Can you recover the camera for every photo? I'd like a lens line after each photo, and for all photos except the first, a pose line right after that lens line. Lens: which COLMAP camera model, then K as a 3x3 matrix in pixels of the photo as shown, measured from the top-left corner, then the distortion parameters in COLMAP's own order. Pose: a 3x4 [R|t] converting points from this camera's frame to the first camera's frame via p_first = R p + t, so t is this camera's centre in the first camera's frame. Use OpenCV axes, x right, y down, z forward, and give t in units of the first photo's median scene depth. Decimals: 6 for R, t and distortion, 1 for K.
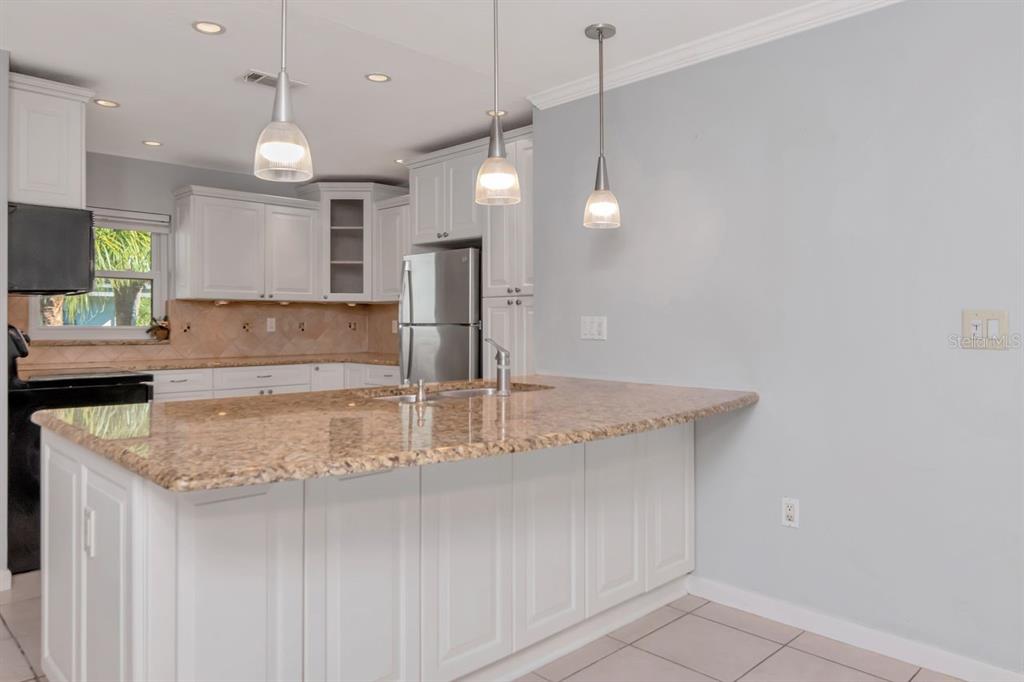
lens RADIAL K [[702.7, 0, 513.5], [0, 702.7, 316.8], [0, 0, 1]] dist [0.002920, -0.000797]
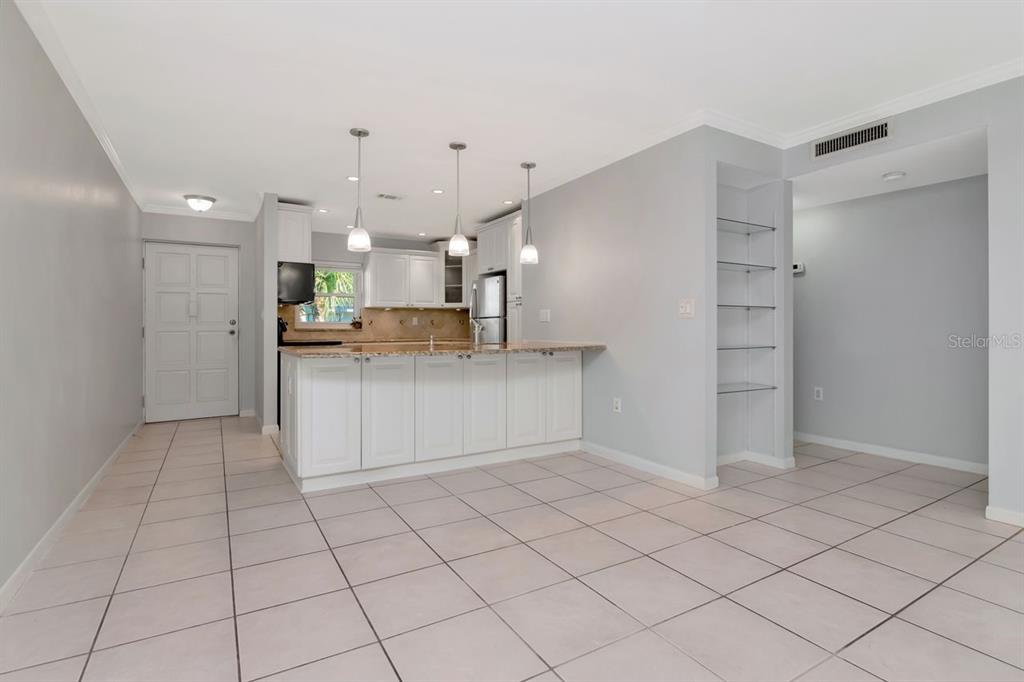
lens RADIAL K [[503.7, 0, 515.3], [0, 503.7, 329.4], [0, 0, 1]] dist [-0.004577, -0.000903]
pose [[0.972650, -0.006061, -0.232197, 0.227232], [0.007884, 0.999945, 0.006926, 0.027763], [0.232143, -0.008568, 0.972644, -0.223565]]
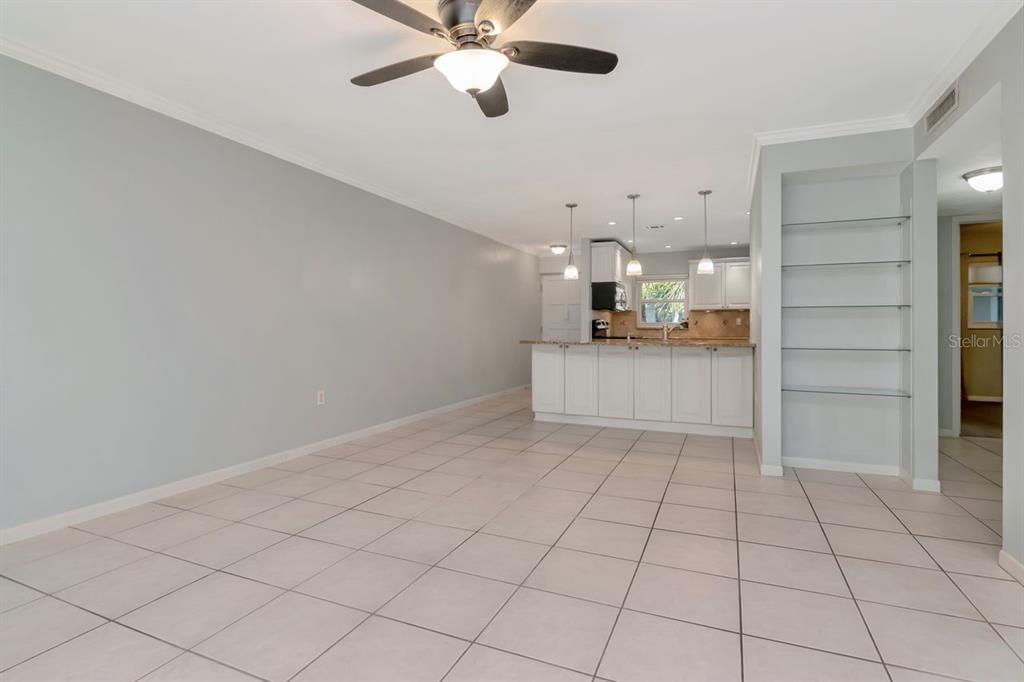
lens RADIAL K [[503.7, 0, 515.3], [0, 503.7, 329.4], [0, 0, 1]] dist [-0.004577, -0.000903]
pose [[0.383496, 0.000002, -0.923543, 0.796623], [0.004875, 0.999986, 0.002027, 0.030501], [0.923530, -0.005279, 0.383490, -0.145124]]
